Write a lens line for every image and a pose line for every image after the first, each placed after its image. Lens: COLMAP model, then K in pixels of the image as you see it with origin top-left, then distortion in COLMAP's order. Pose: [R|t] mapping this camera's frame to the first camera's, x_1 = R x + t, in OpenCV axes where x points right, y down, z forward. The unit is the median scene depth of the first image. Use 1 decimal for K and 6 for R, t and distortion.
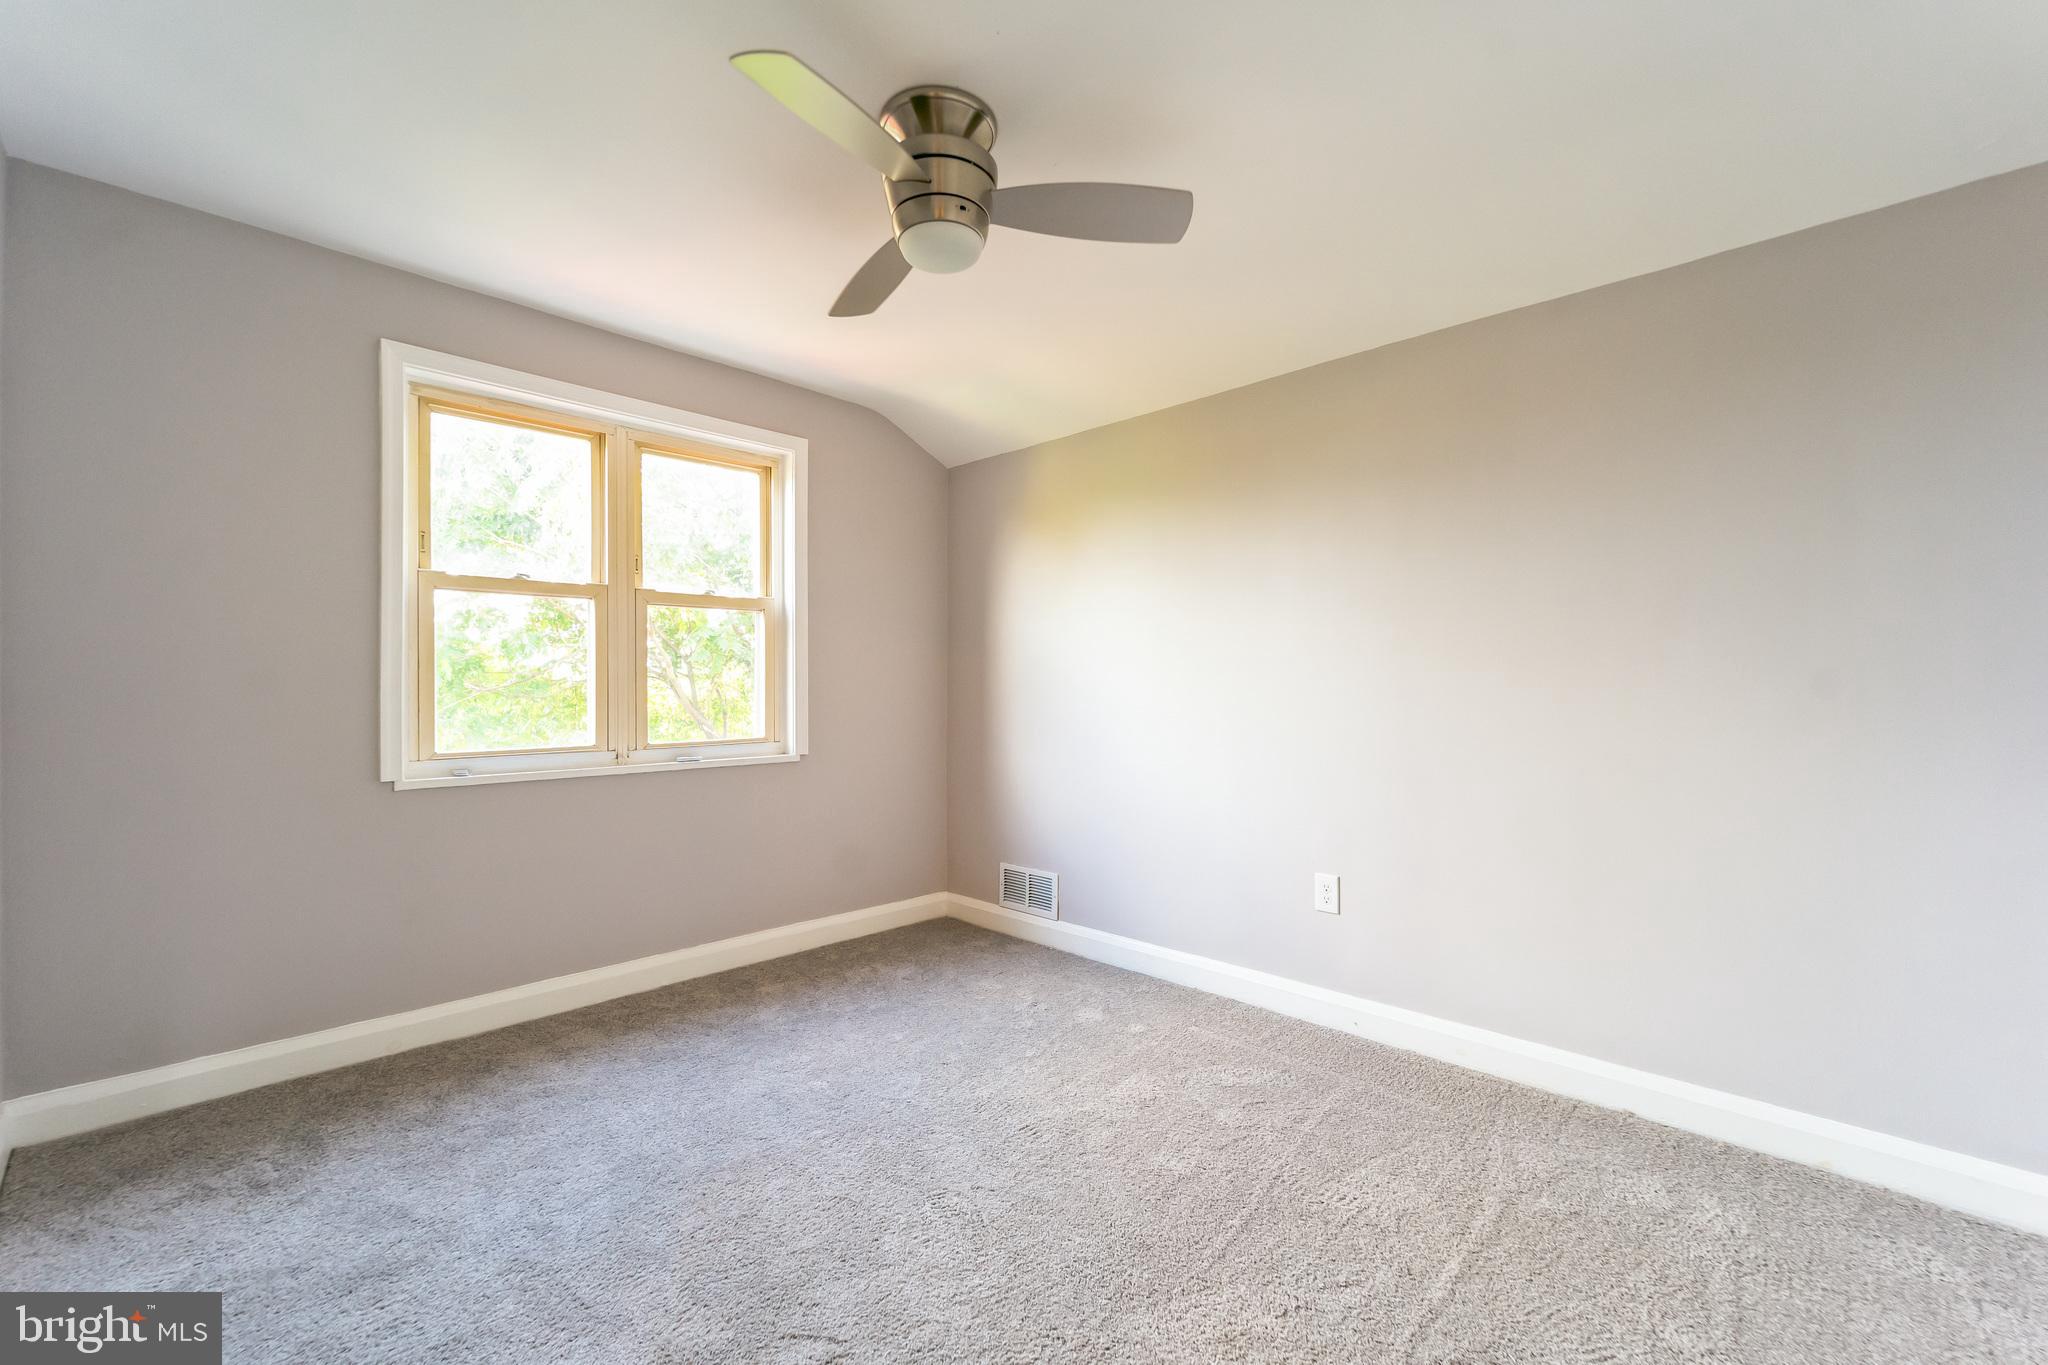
lens RADIAL K [[851.6, 0, 1024.0], [0, 851.6, 682.5], [0, 0, 1]] dist [-0.000868, -0.000301]
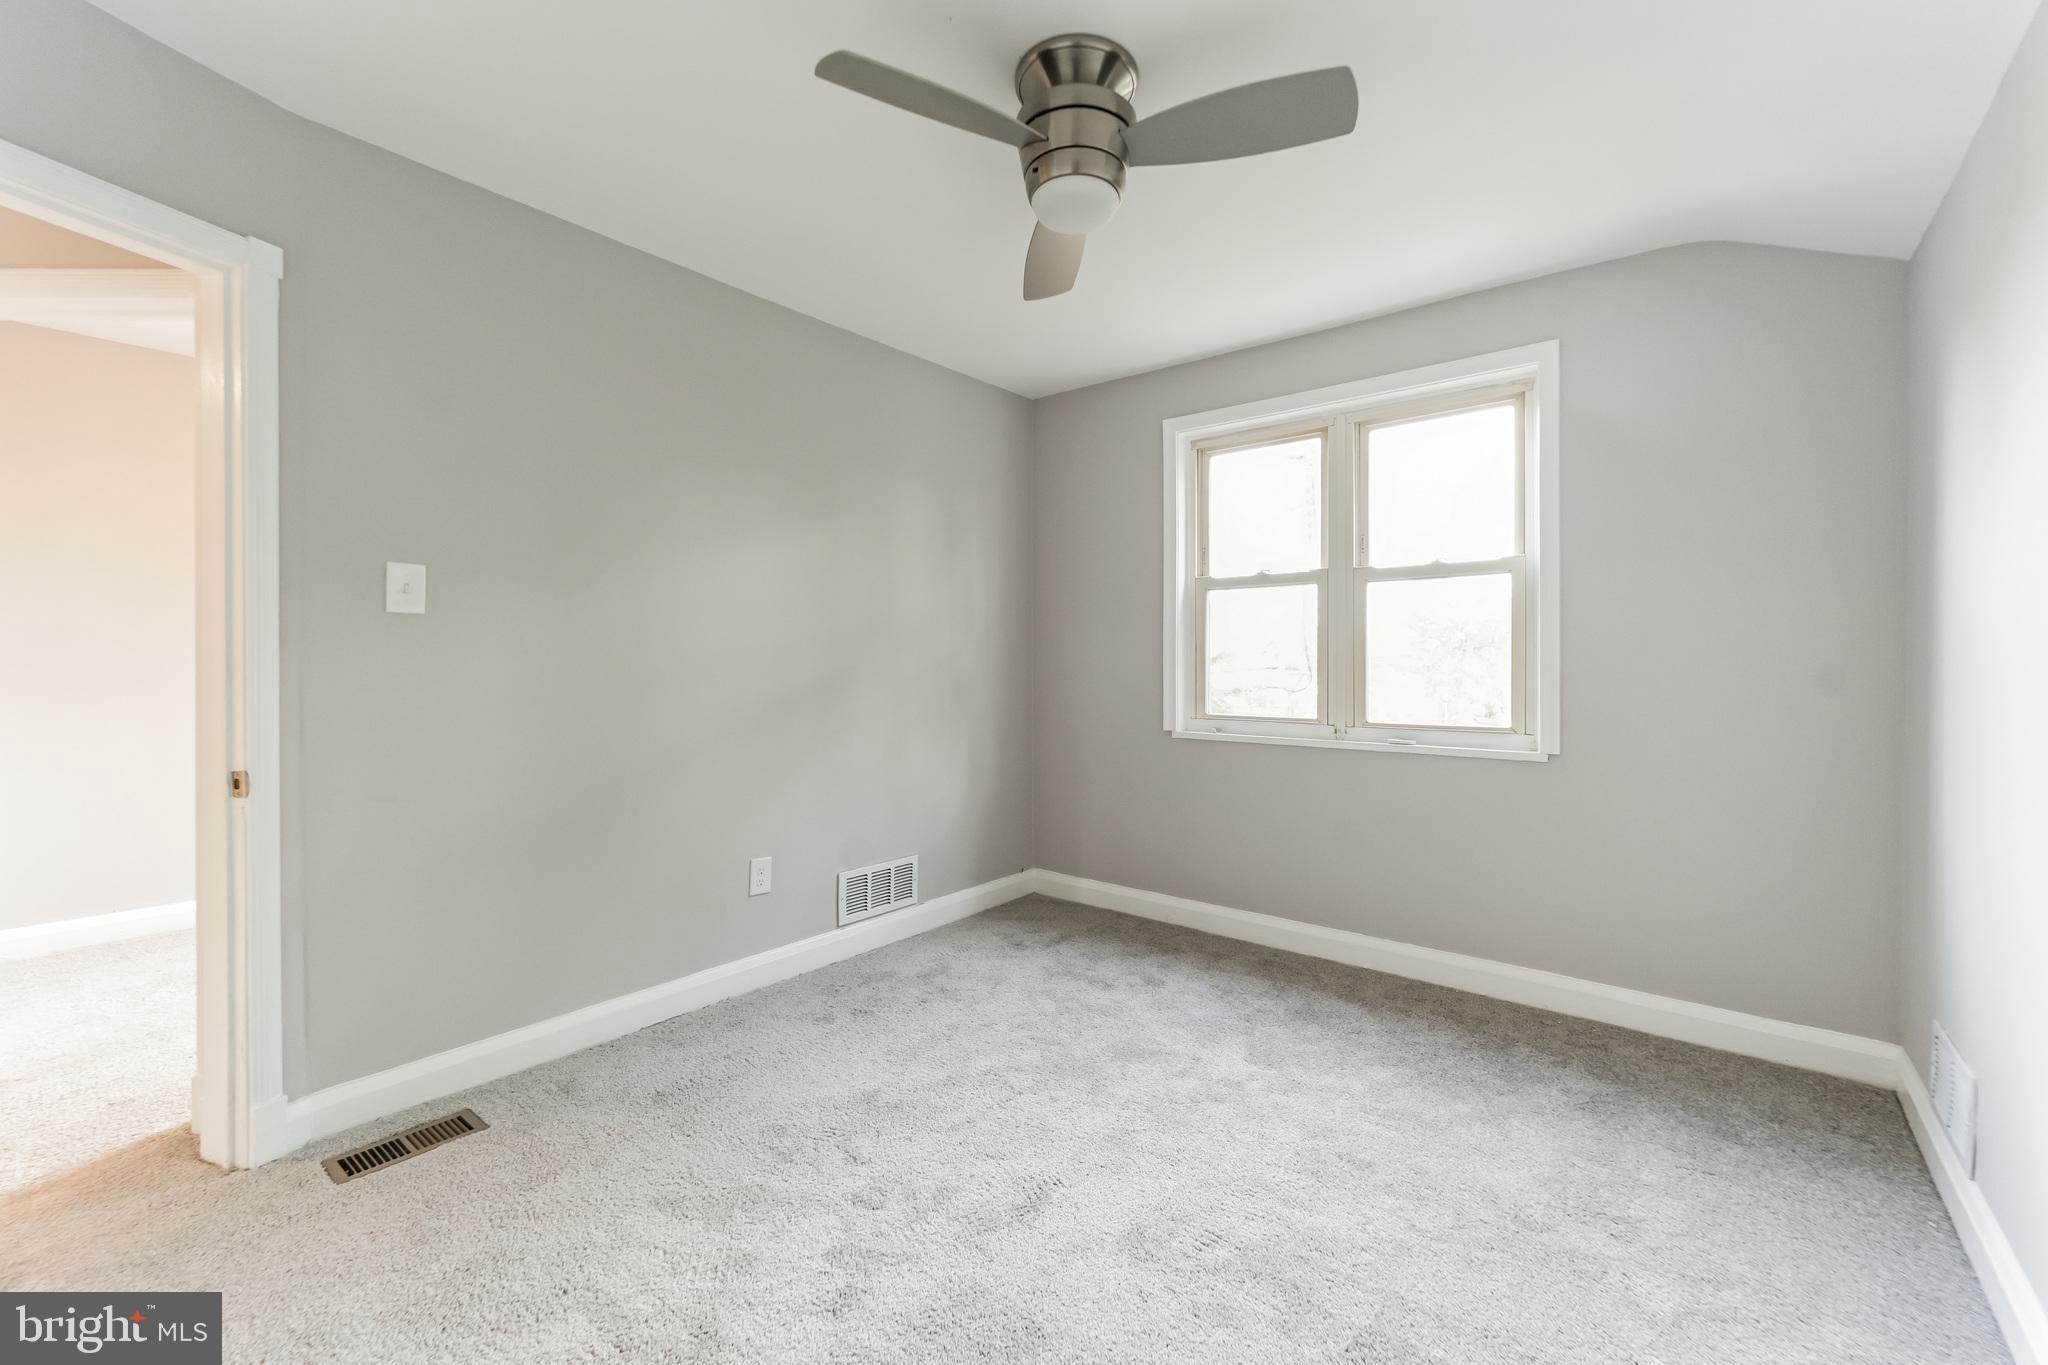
lens RADIAL K [[826.2, 0, 1022.8], [0, 826.2, 675.2], [0, 0, 1]] dist [0.000871, -0.000033]
pose [[0.086029, 0.011126, -0.996231, 0.509124], [-0.000684, 0.999938, 0.011109, 0.006807], [0.996292, -0.000274, 0.086031, 0.537802]]
